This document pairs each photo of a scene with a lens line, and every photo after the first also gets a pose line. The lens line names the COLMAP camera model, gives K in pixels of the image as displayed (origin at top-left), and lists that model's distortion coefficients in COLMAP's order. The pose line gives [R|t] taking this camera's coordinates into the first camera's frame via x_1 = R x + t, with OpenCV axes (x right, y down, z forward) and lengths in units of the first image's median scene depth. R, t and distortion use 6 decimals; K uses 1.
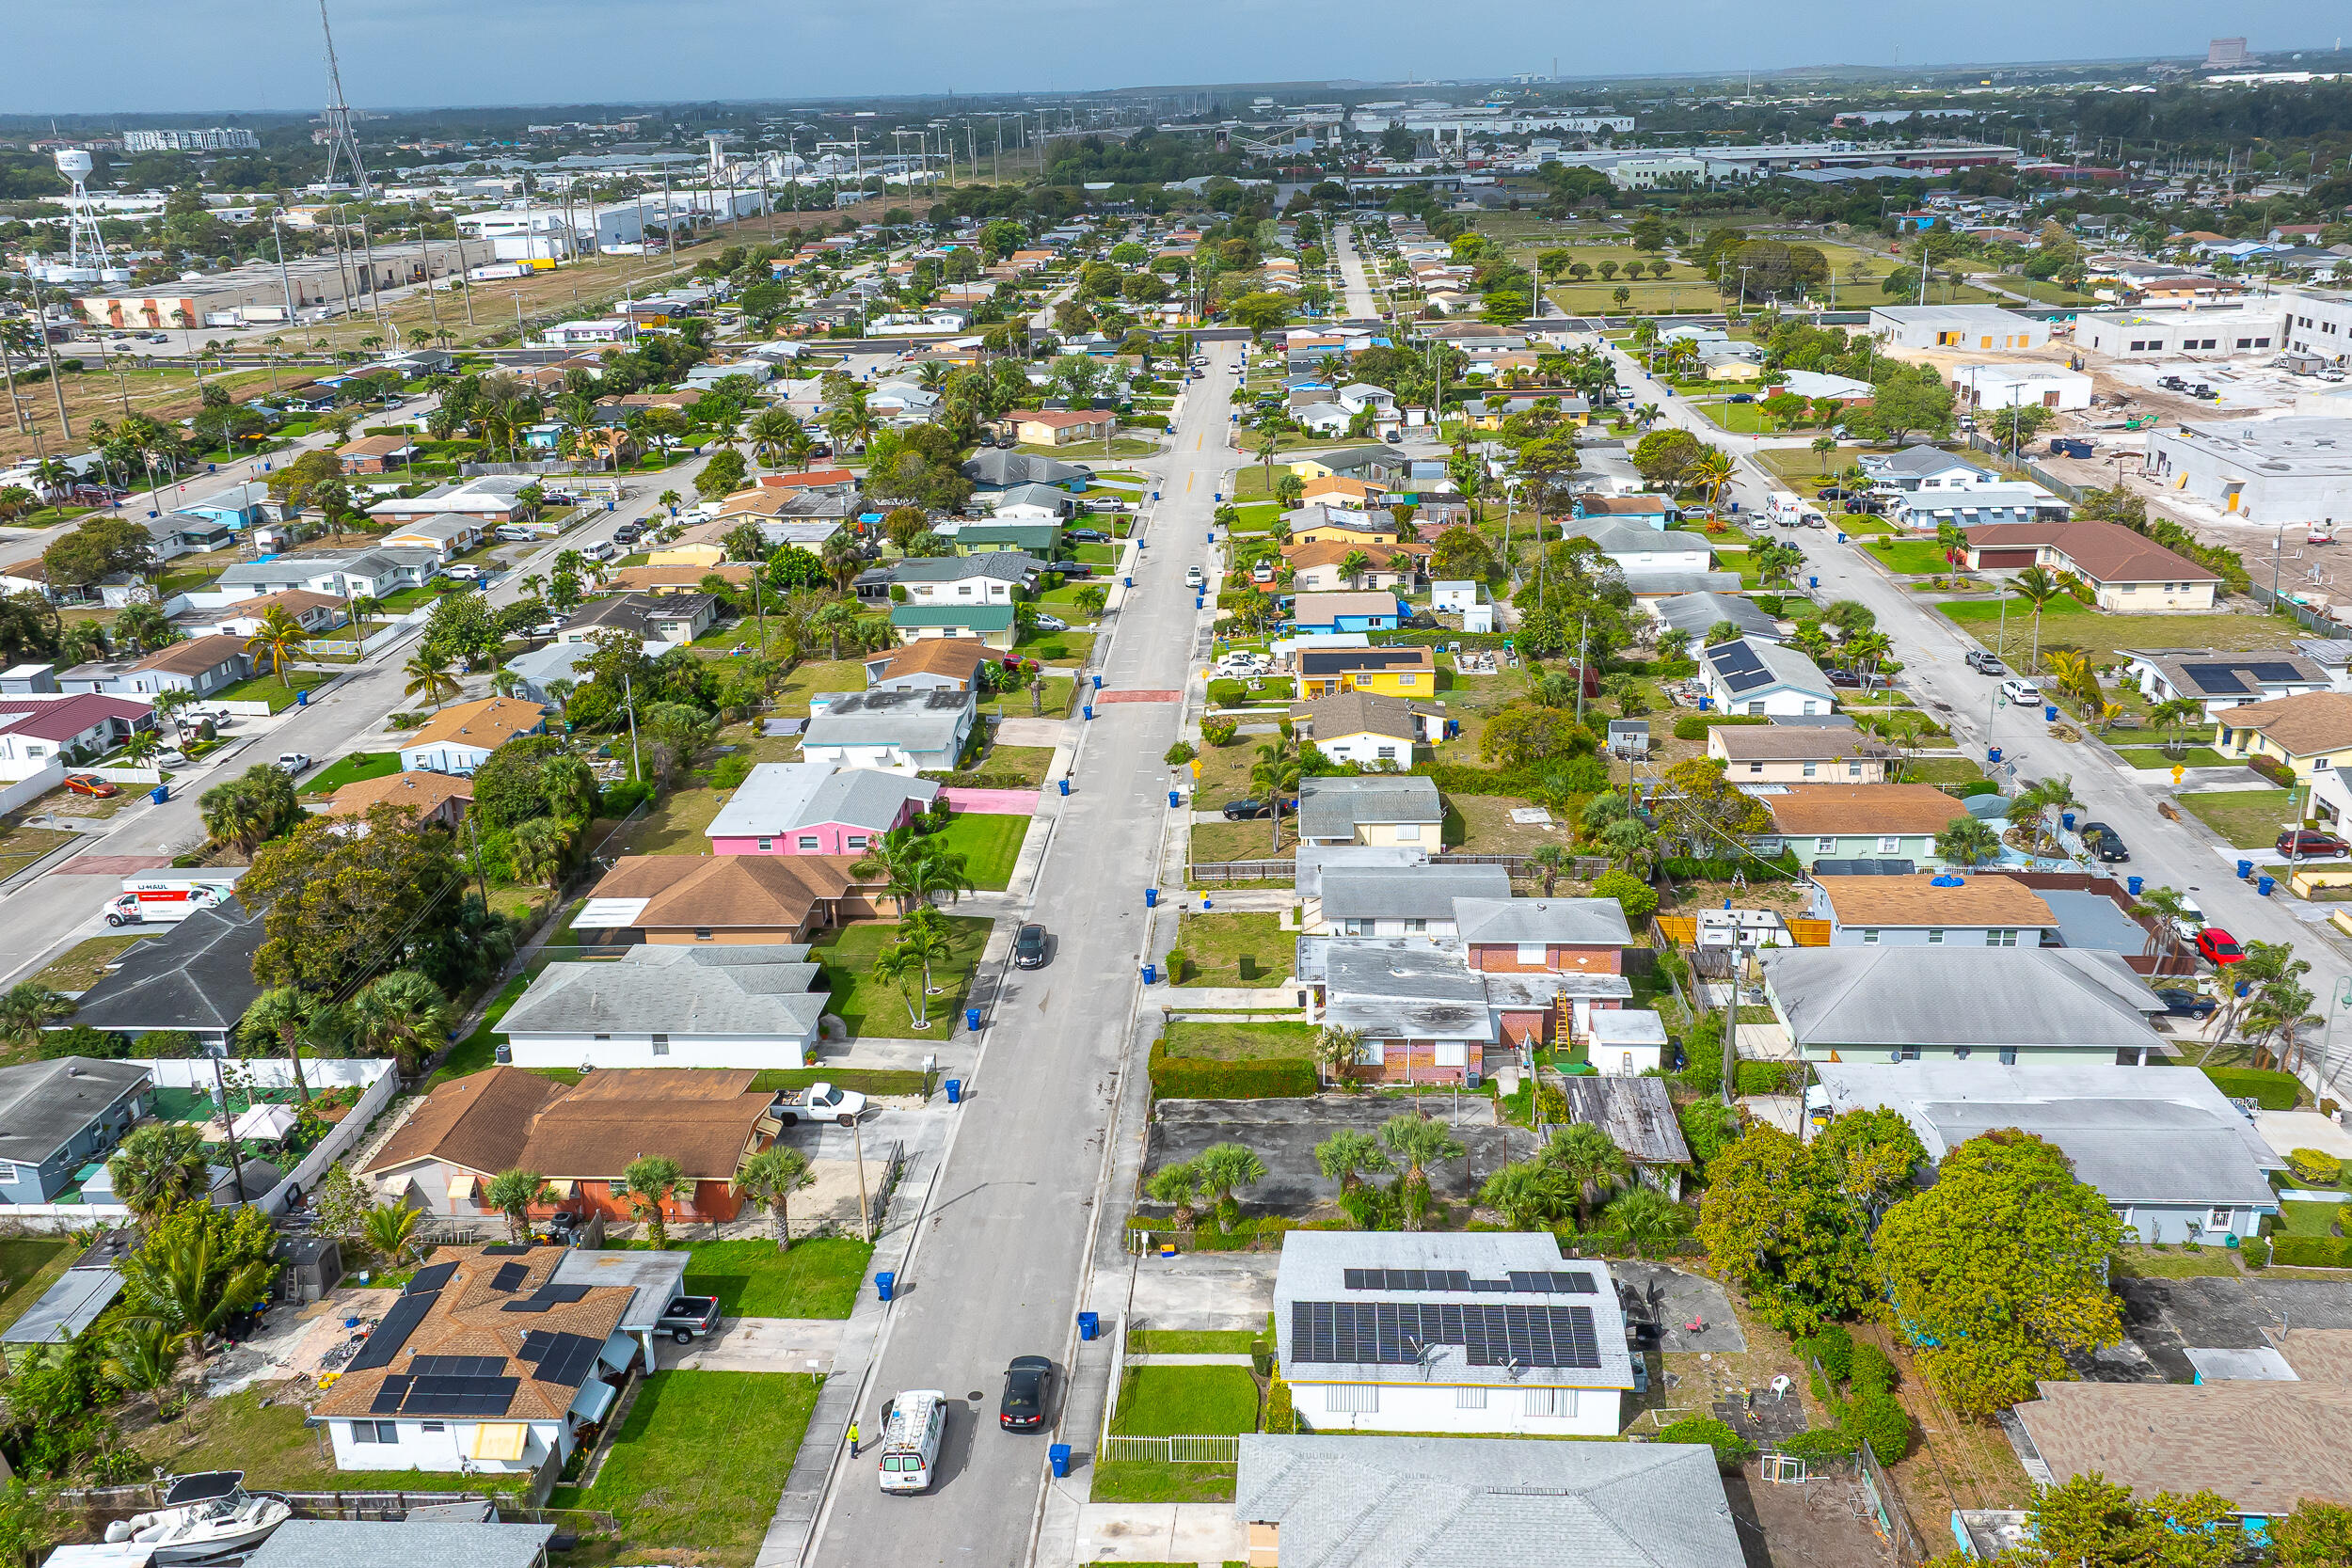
lens RADIAL K [[1967.6, 0, 1179.2], [0, 1967.6, 770.8], [0, 0, 1]] dist [0.031121, -0.006808]
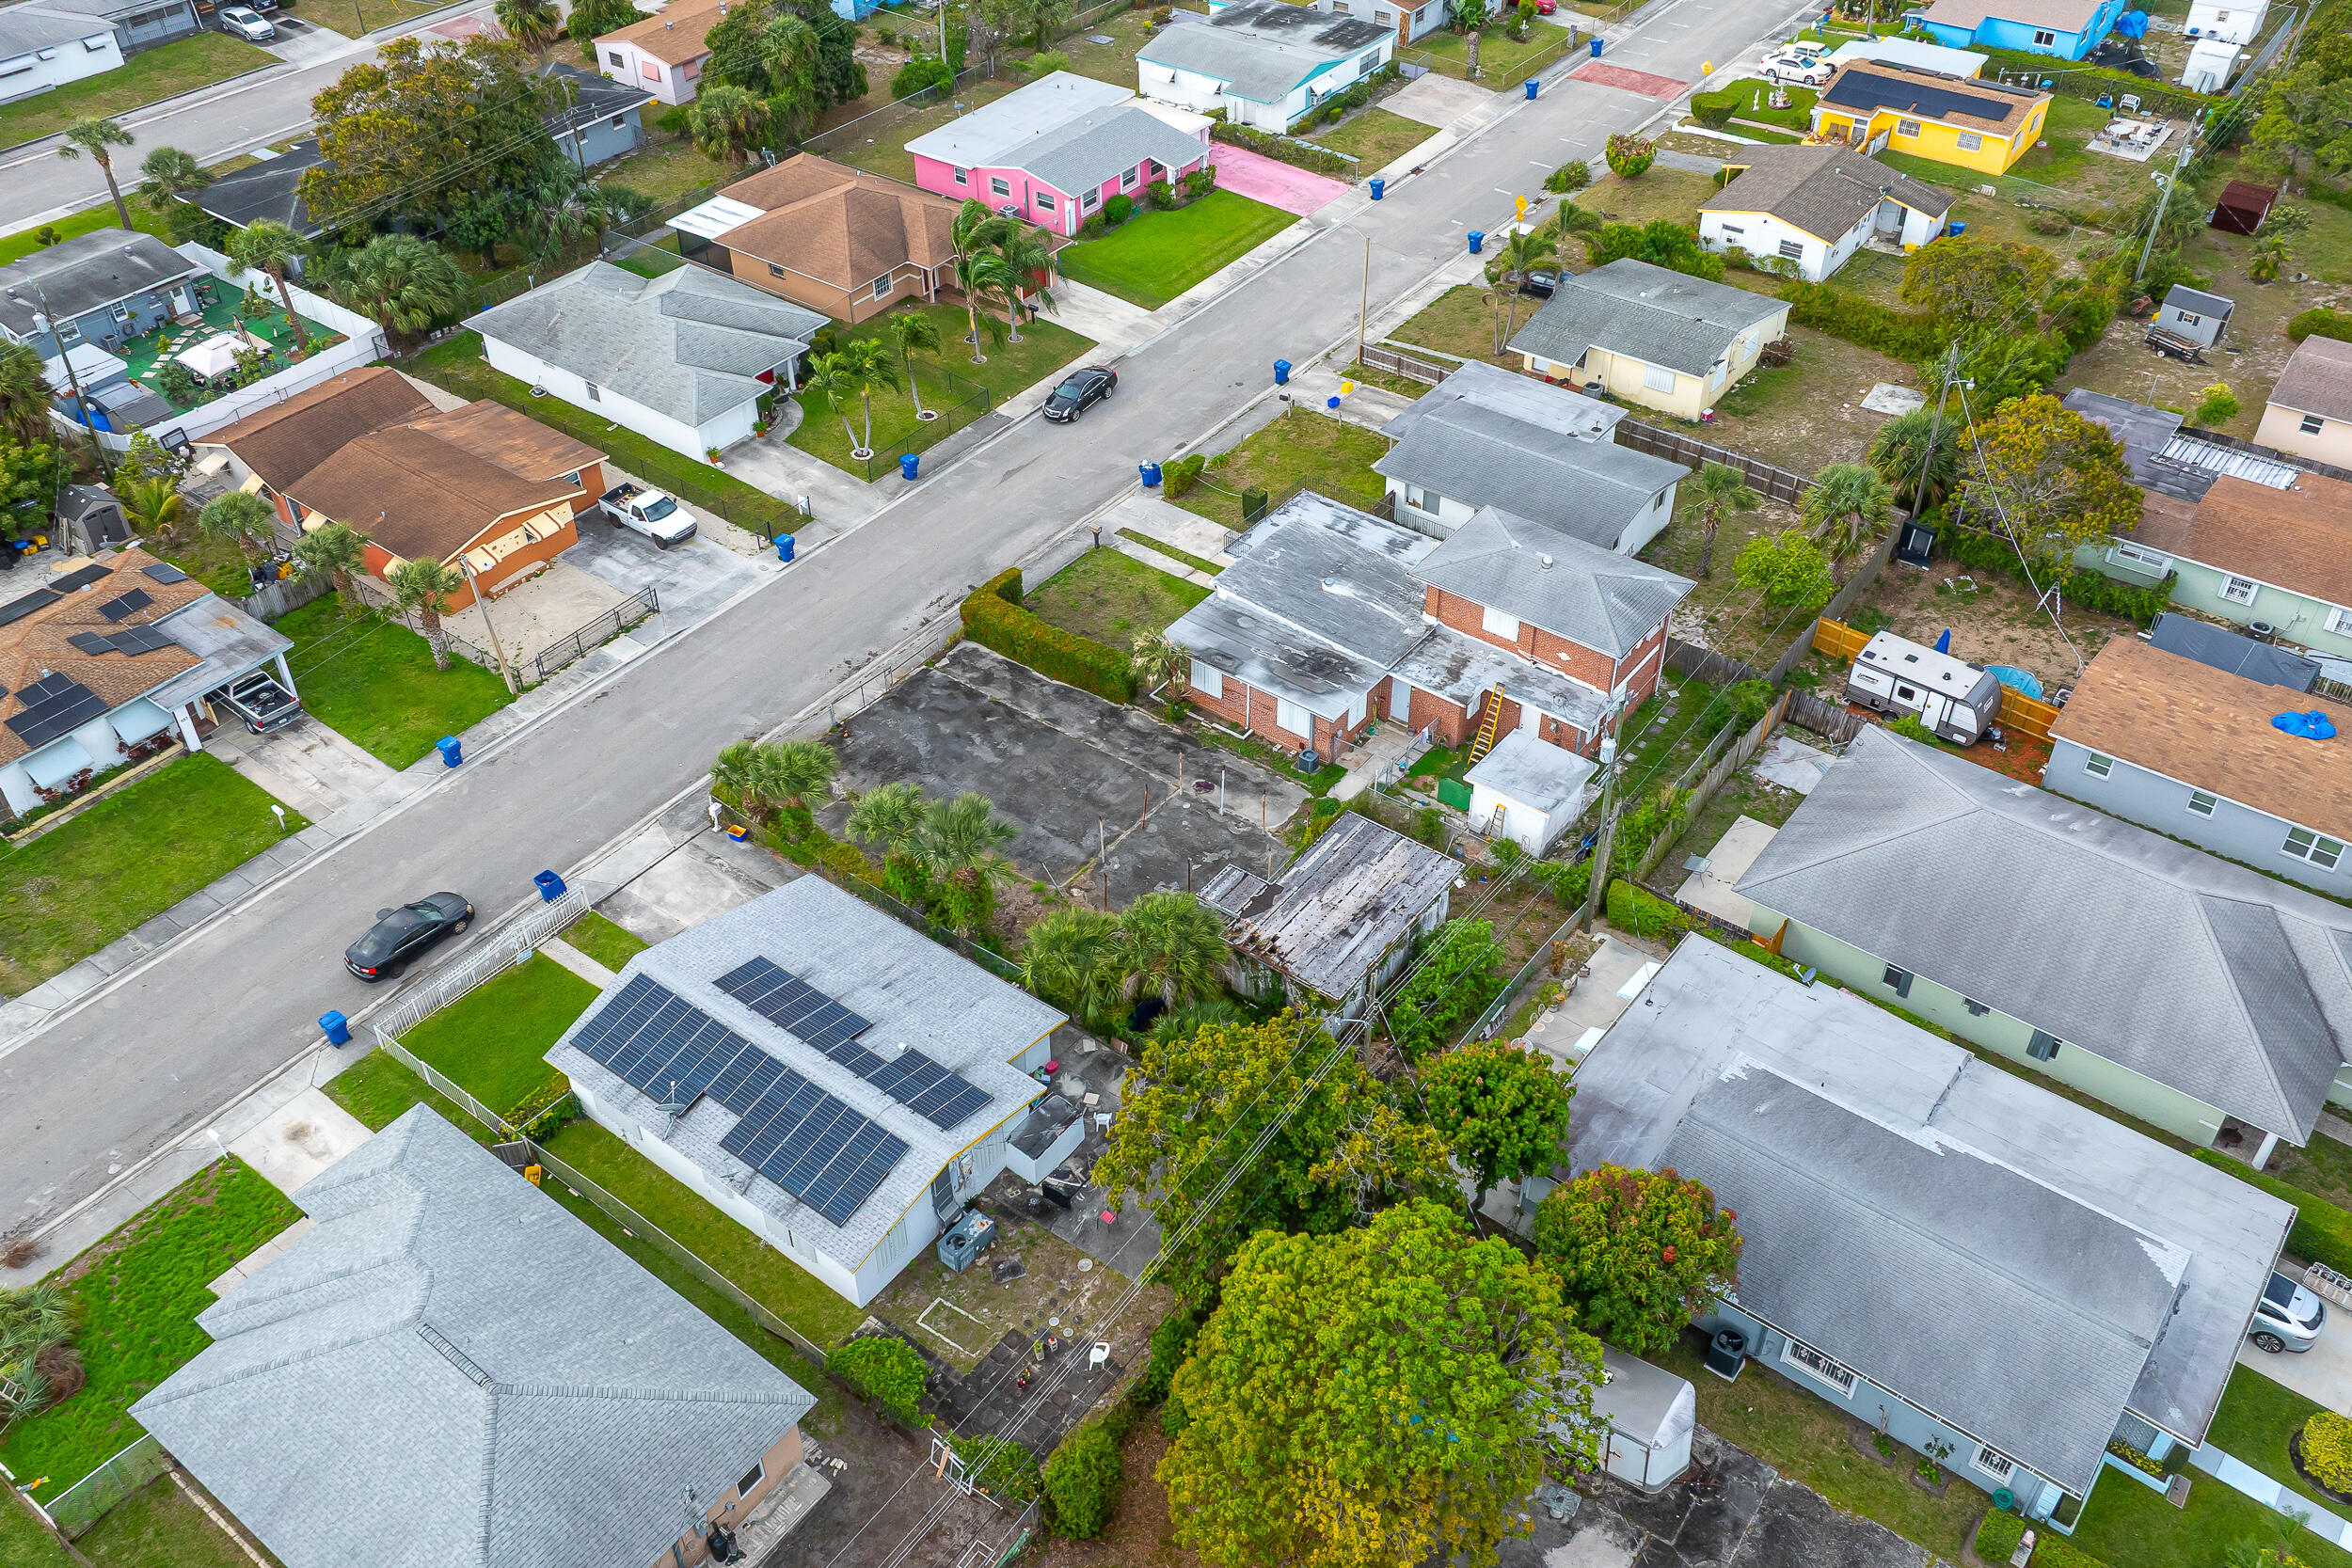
lens RADIAL K [[1967.6, 0, 1179.2], [0, 1967.6, 770.8], [0, 0, 1]] dist [0.031121, -0.006808]
pose [[0.831570, 0.368777, -0.415325, 0.294666], [-0.191256, 0.892159, 0.409234, -0.093526], [0.521452, -0.260874, 0.812424, 0.265806]]
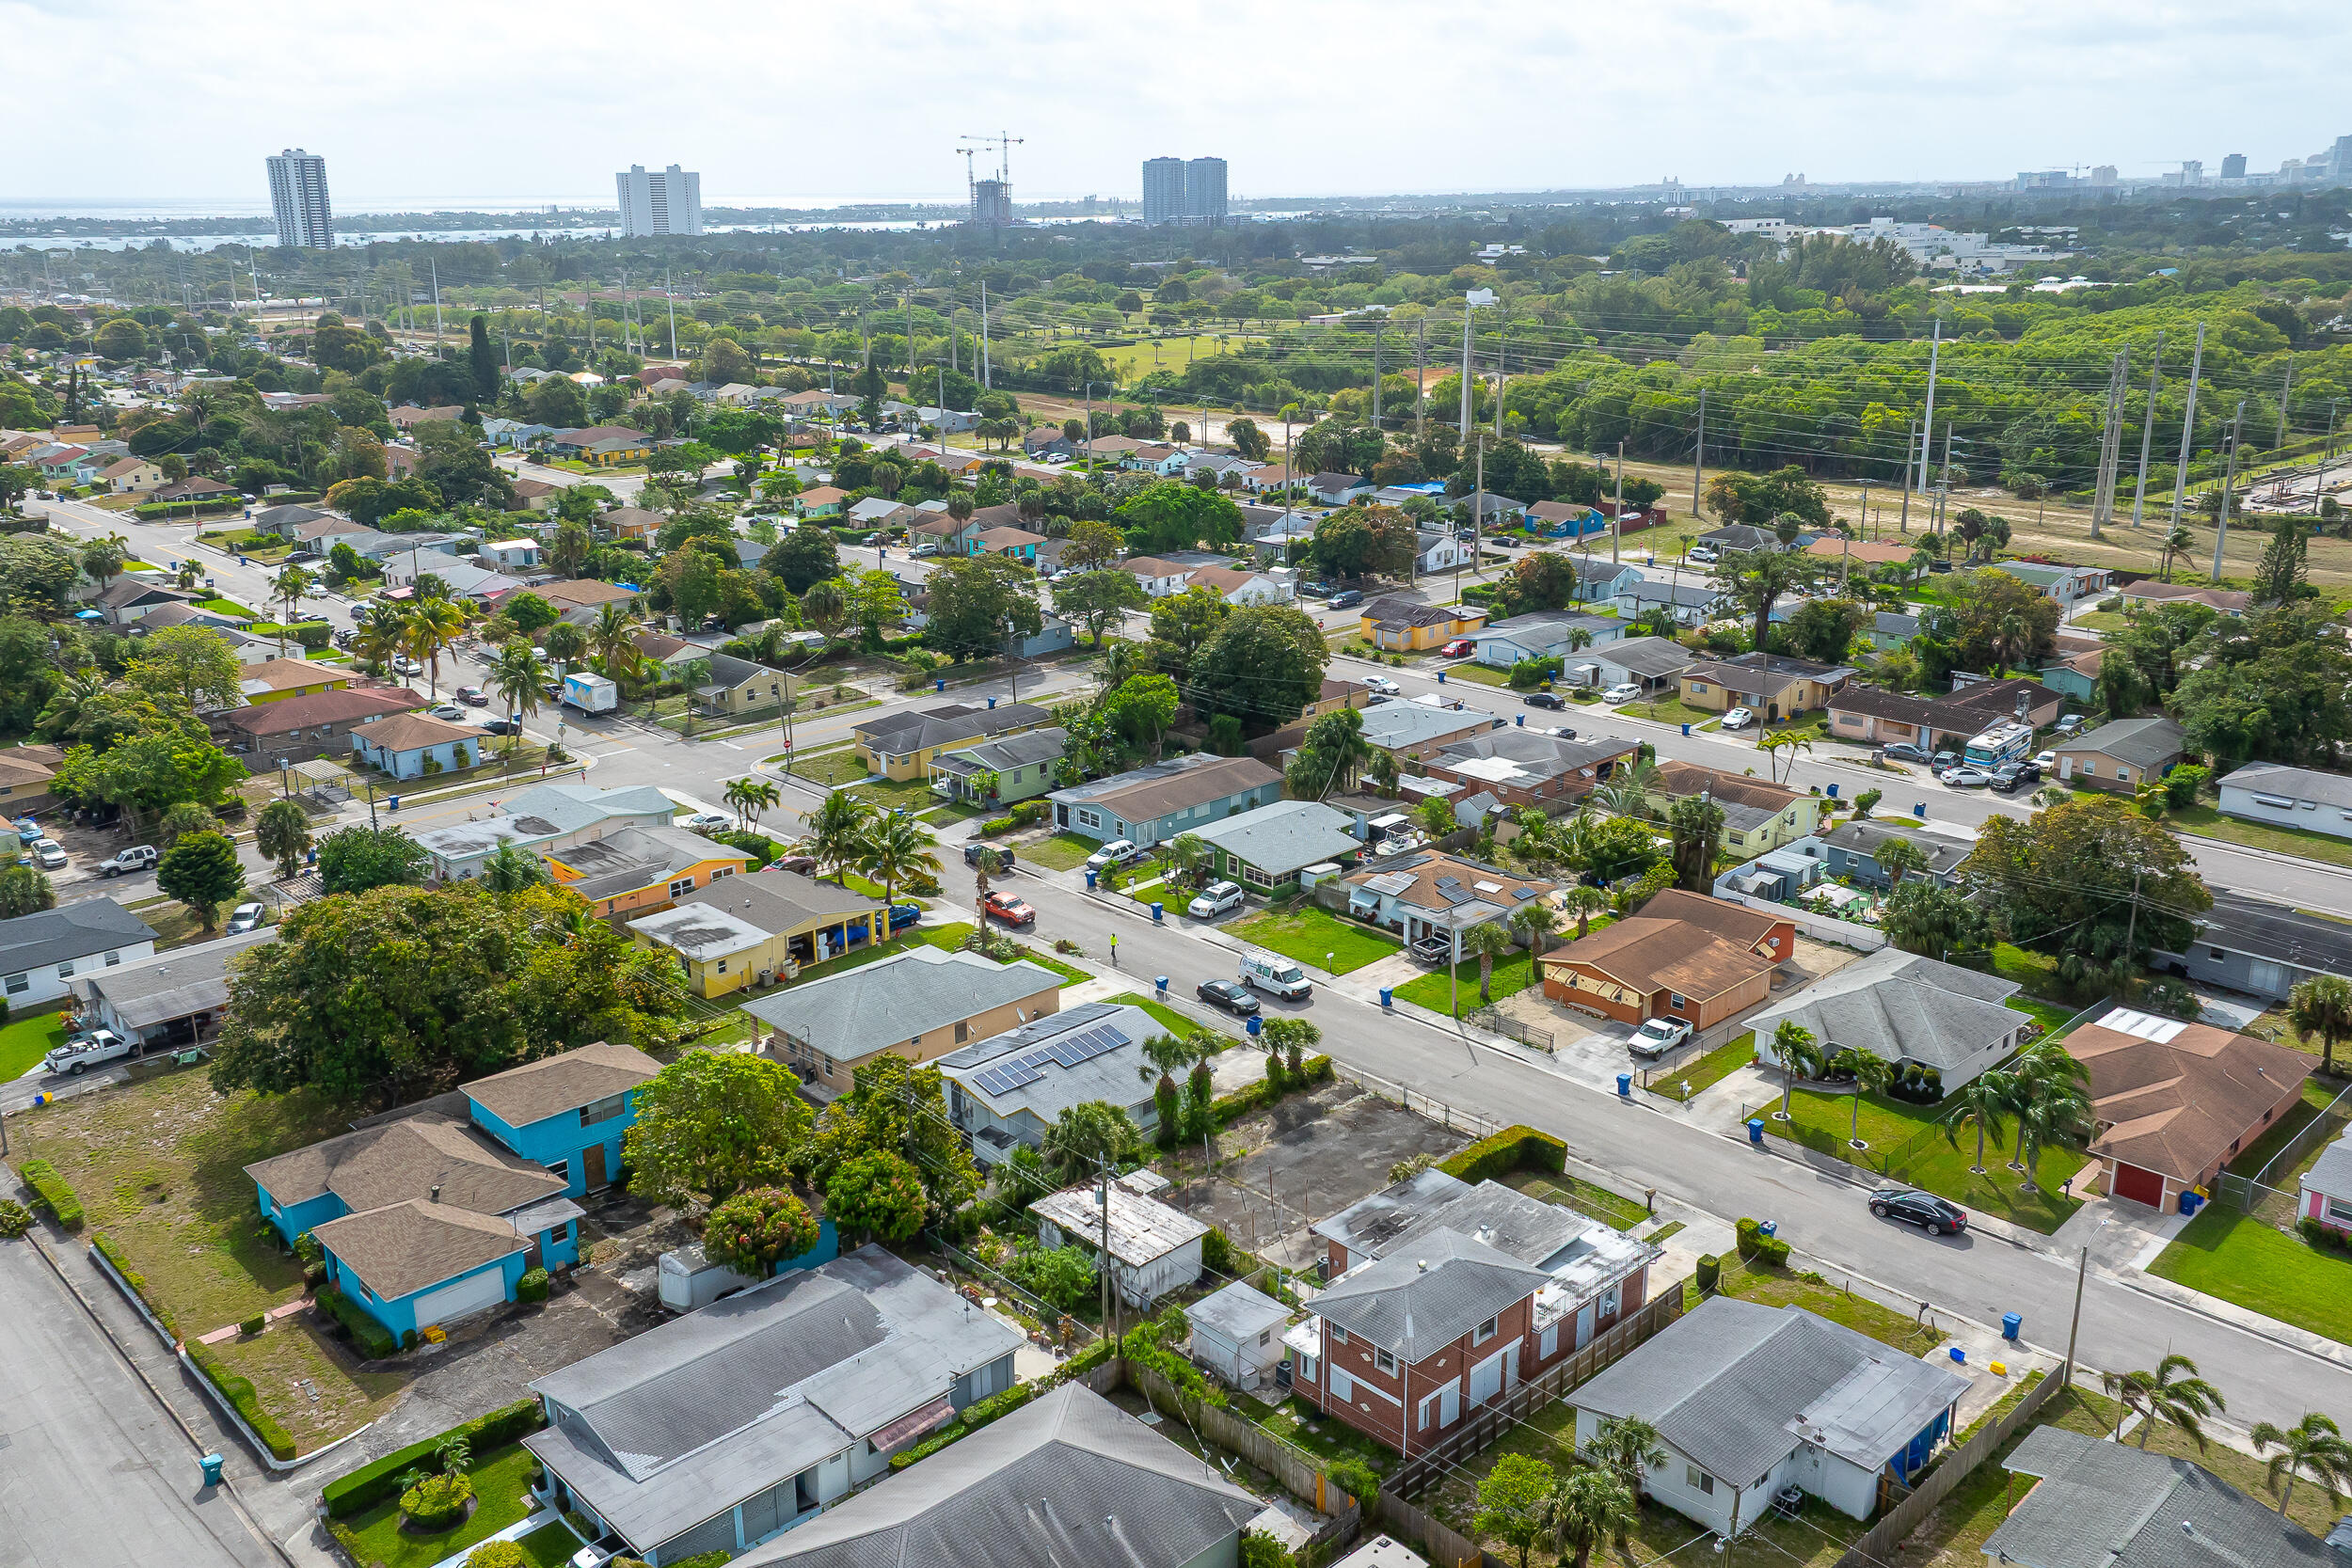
lens RADIAL K [[1967.6, 0, 1179.2], [0, 1967.6, 770.8], [0, 0, 1]] dist [0.031121, -0.006808]
pose [[-0.680347, 0.239909, -0.692511, 0.553609], [-0.213174, 0.839271, 0.500182, -0.344793], [0.701202, 0.487922, -0.519853, 0.934638]]
